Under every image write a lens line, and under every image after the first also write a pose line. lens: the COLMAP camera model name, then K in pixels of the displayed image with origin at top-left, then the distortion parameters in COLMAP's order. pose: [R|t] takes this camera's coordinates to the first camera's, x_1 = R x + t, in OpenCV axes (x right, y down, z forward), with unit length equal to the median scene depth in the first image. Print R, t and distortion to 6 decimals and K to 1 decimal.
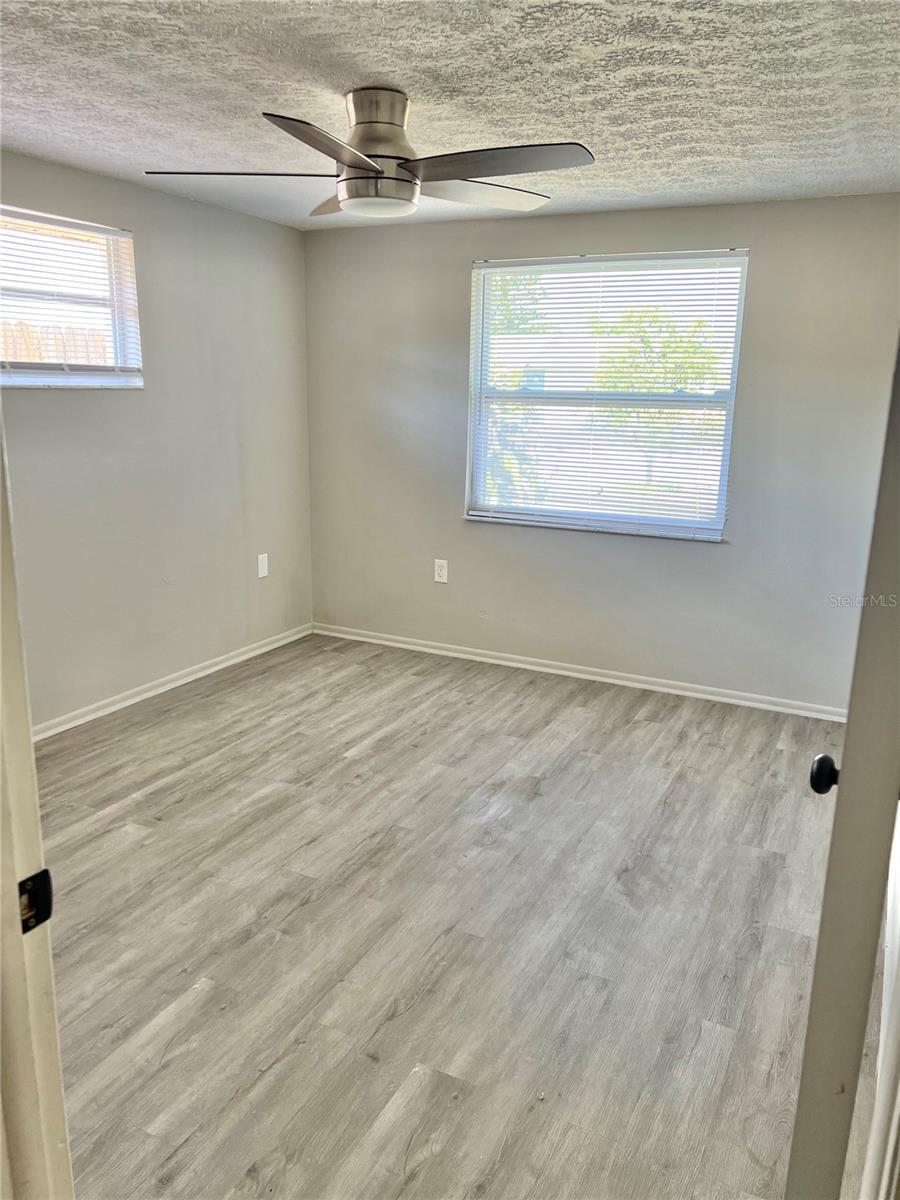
lens RADIAL K [[895.3, 0, 447.6], [0, 895.3, 603.2], [0, 0, 1]] dist [0.062544, -0.058305]
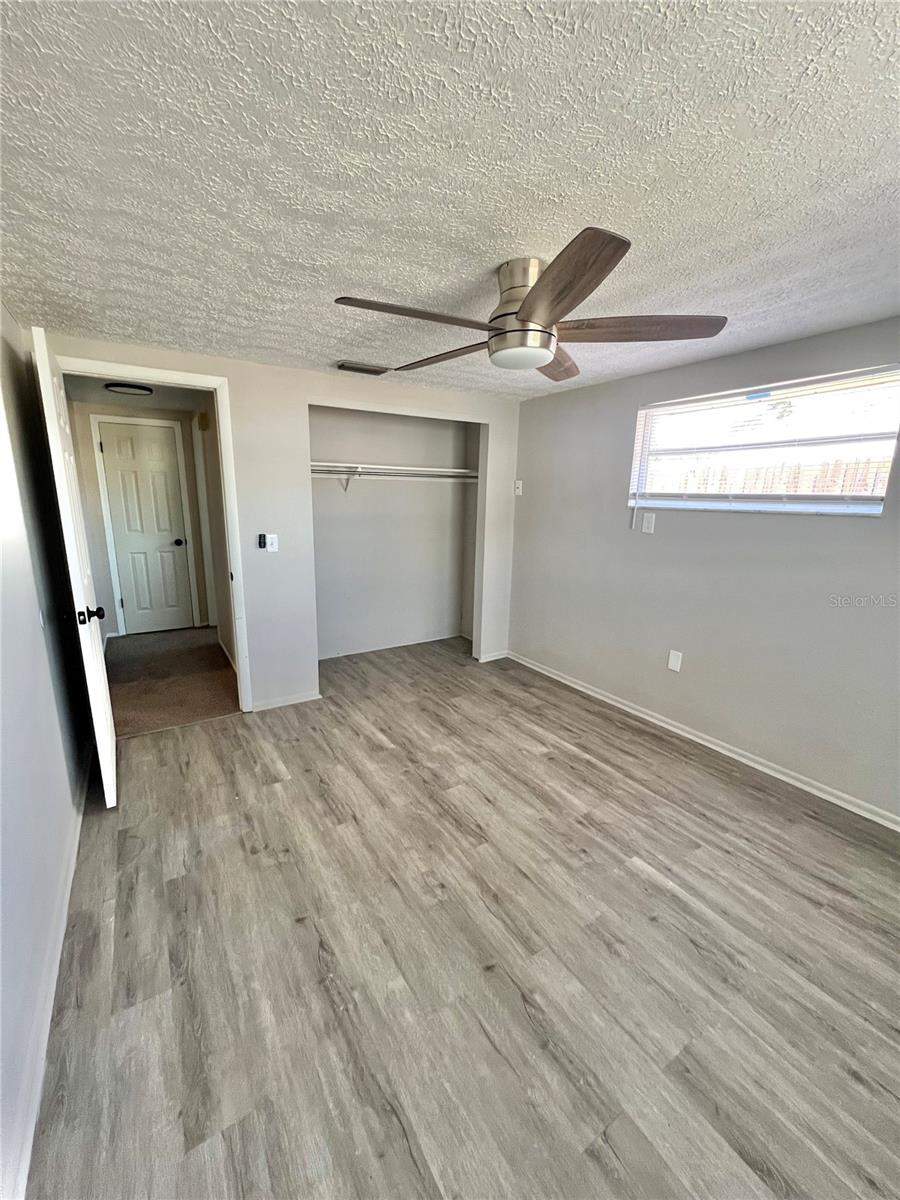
lens RADIAL K [[482.5, 0, 451.7], [0, 482.5, 607.8], [0, 0, 1]] dist [-0.001678, 0.000042]
pose [[-0.503774, 0.172445, -0.846448, 0.448702], [-0.228055, 0.918558, 0.322866, -0.247048], [0.833188, 0.355688, -0.423419, 1.028696]]
